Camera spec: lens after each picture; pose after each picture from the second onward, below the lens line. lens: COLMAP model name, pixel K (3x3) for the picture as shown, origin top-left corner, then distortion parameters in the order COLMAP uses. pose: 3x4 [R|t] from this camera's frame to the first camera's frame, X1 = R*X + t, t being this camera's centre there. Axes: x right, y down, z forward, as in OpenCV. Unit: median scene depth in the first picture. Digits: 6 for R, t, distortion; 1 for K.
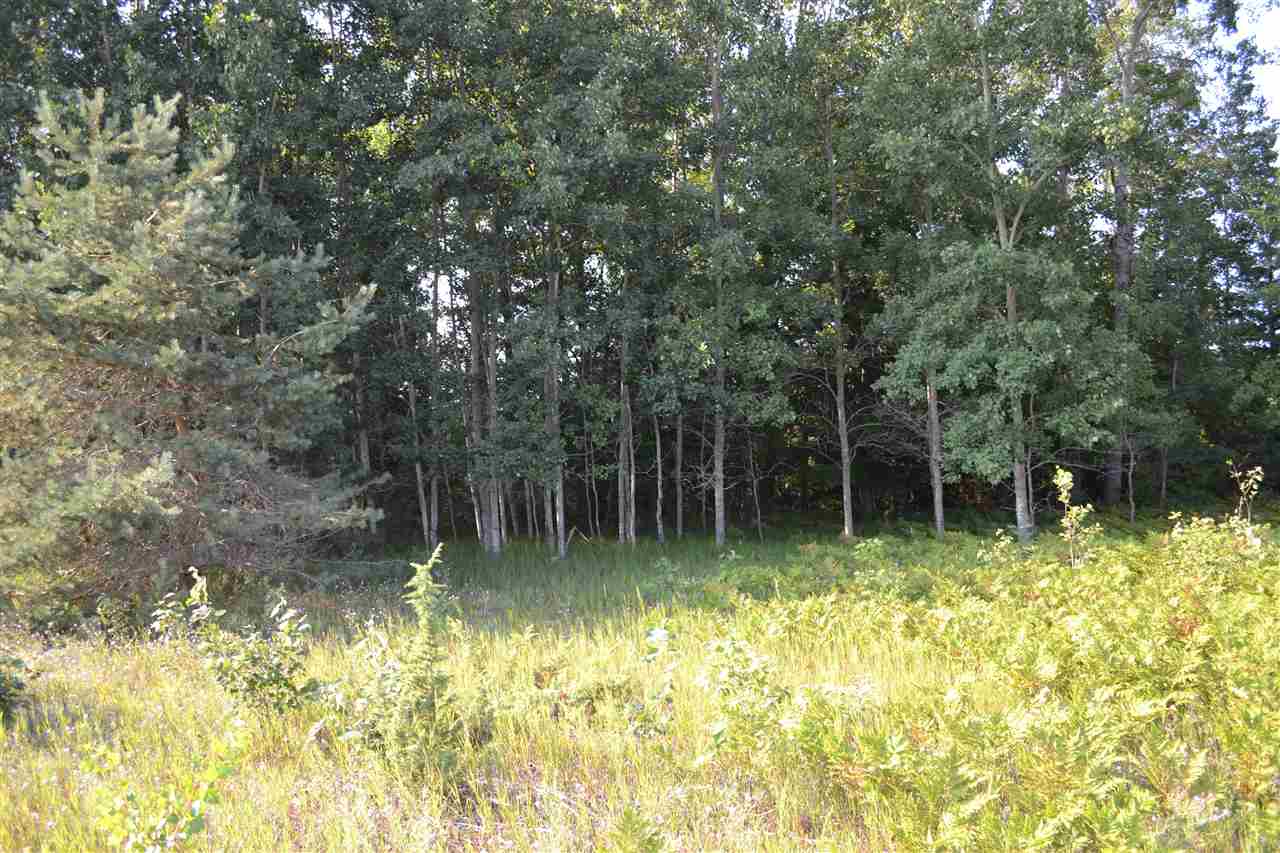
lens RADIAL K [[1043.9, 0, 642.6], [0, 1043.9, 426.9], [0, 0, 1]] dist [-0.071602, 0.007564]
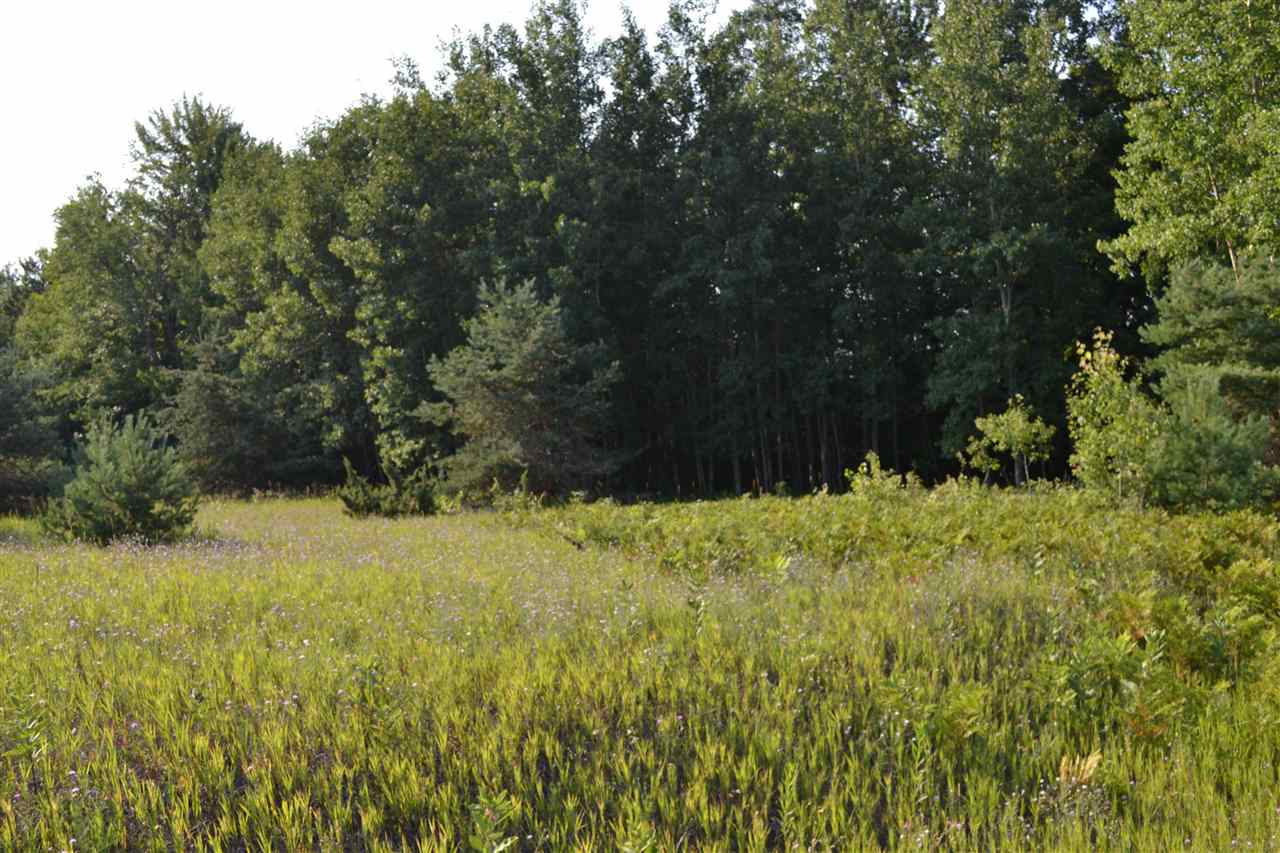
lens RADIAL K [[1237.4, 0, 636.9], [0, 1237.4, 427.2], [0, 0, 1]] dist [0.045600, 0.000000]
pose [[0.877419, 0.005235, -0.479697, 1.034526], [0.011577, 0.999418, 0.032083, -0.086441], [0.479585, -0.033703, 0.876848, -1.261065]]
